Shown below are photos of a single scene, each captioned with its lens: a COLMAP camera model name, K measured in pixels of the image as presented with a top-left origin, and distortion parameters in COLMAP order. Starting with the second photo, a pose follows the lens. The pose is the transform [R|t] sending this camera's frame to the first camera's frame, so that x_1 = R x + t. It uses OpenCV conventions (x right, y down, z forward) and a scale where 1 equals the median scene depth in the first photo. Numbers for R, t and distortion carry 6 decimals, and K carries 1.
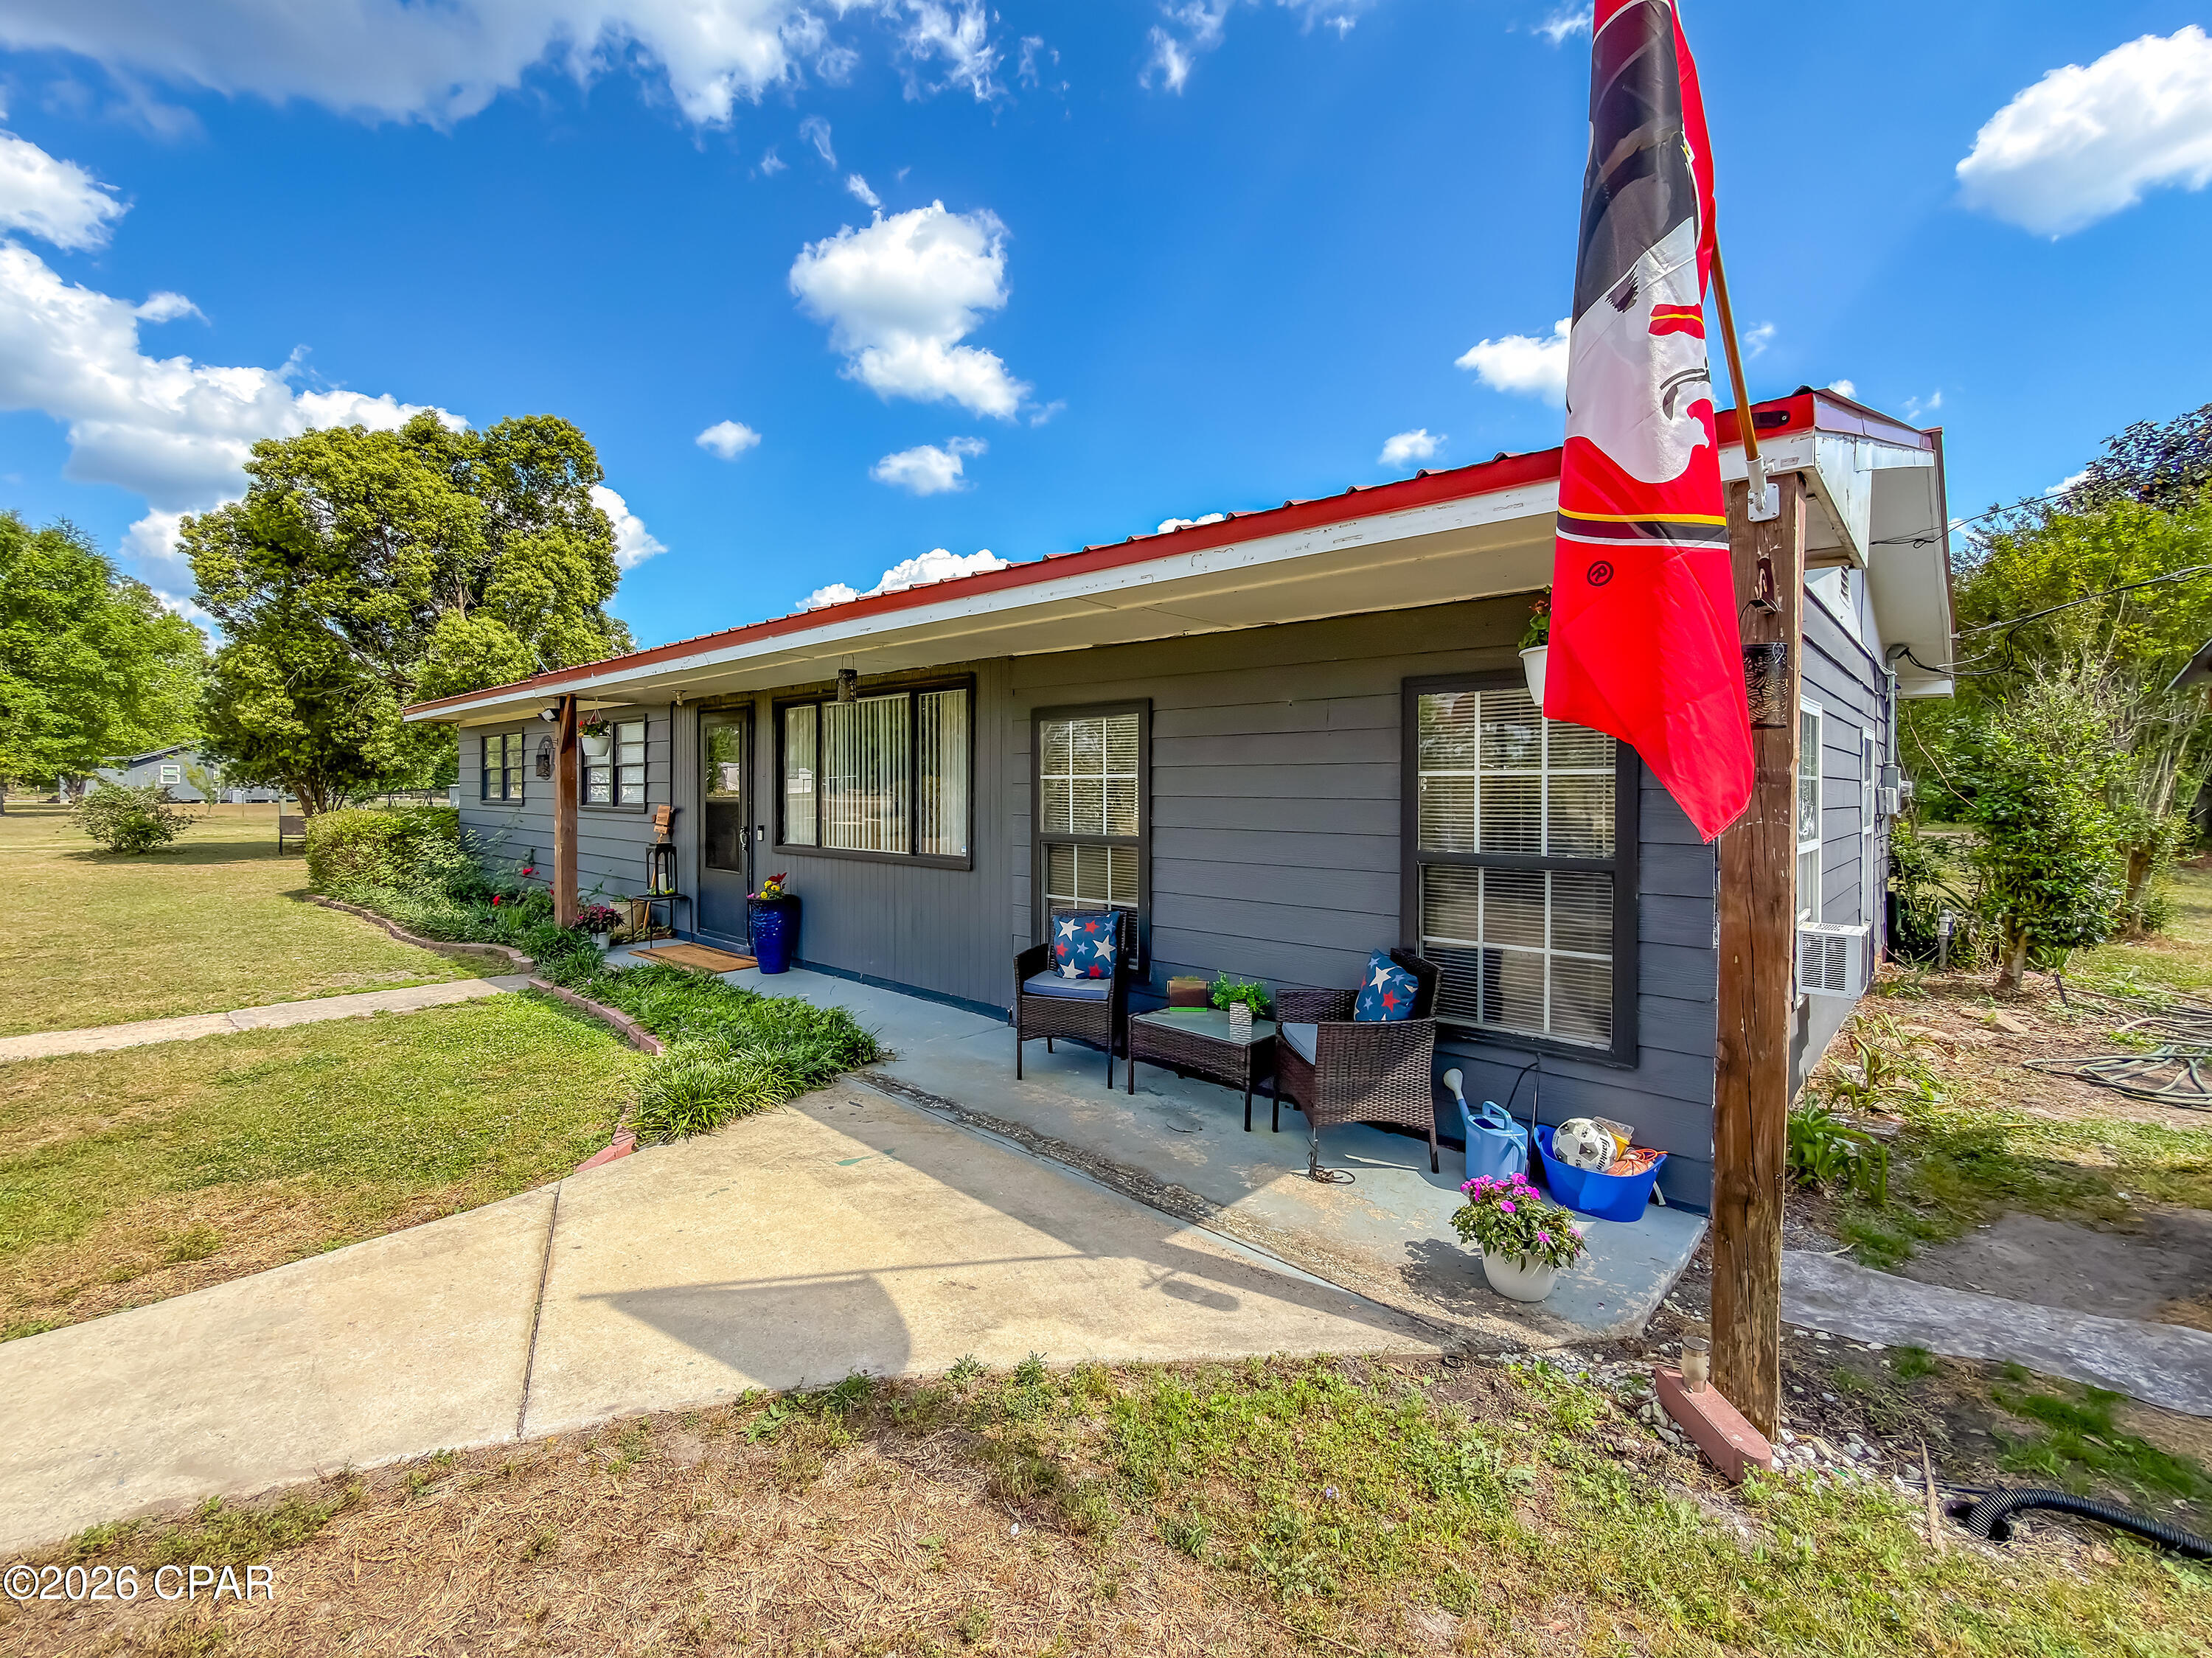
lens RADIAL K [[1009.2, 0, 1096.7], [0, 1009.2, 811.9], [0, 0, 1]] dist [-0.001155, 0.000811]
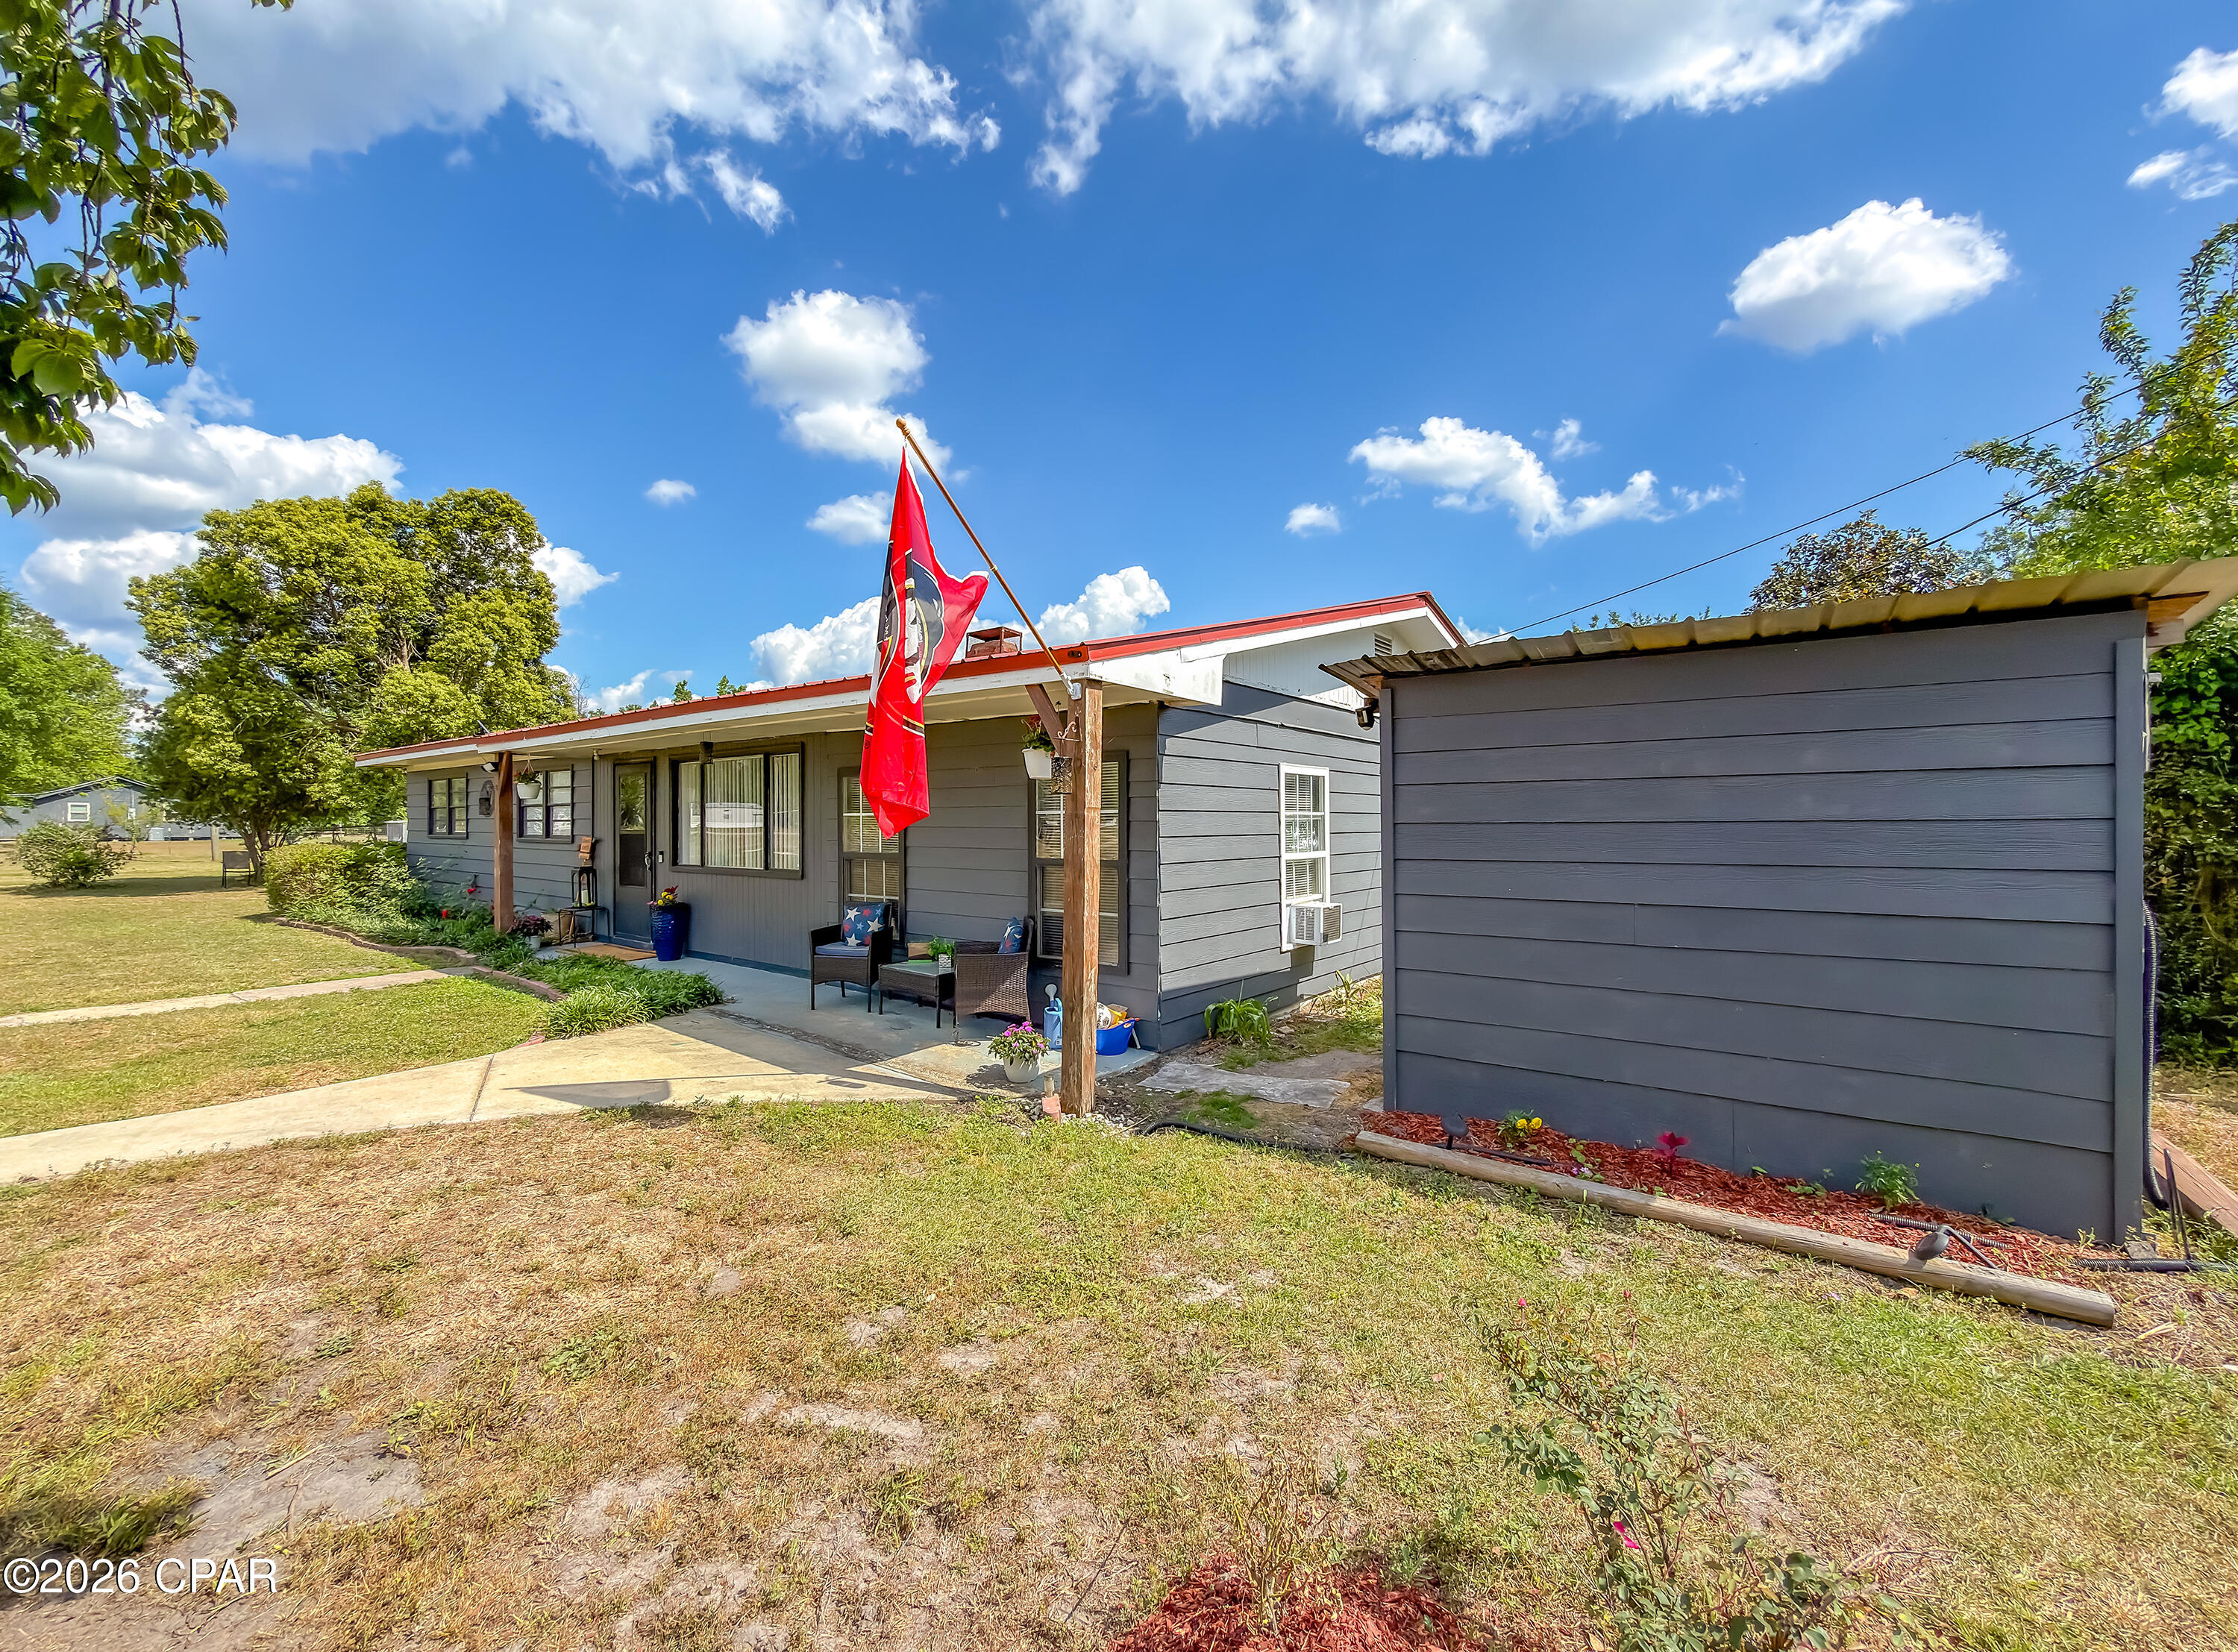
lens RADIAL K [[927.0, 0, 1129.4], [0, 927.0, 830.1], [0, 0, 1]] dist [0.004056, -0.000547]
pose [[0.994533, -0.006294, 0.104229, 0.115395], [0.007708, 0.999884, -0.013170, 0.005068], [-0.104134, 0.013902, 0.994466, -0.209245]]
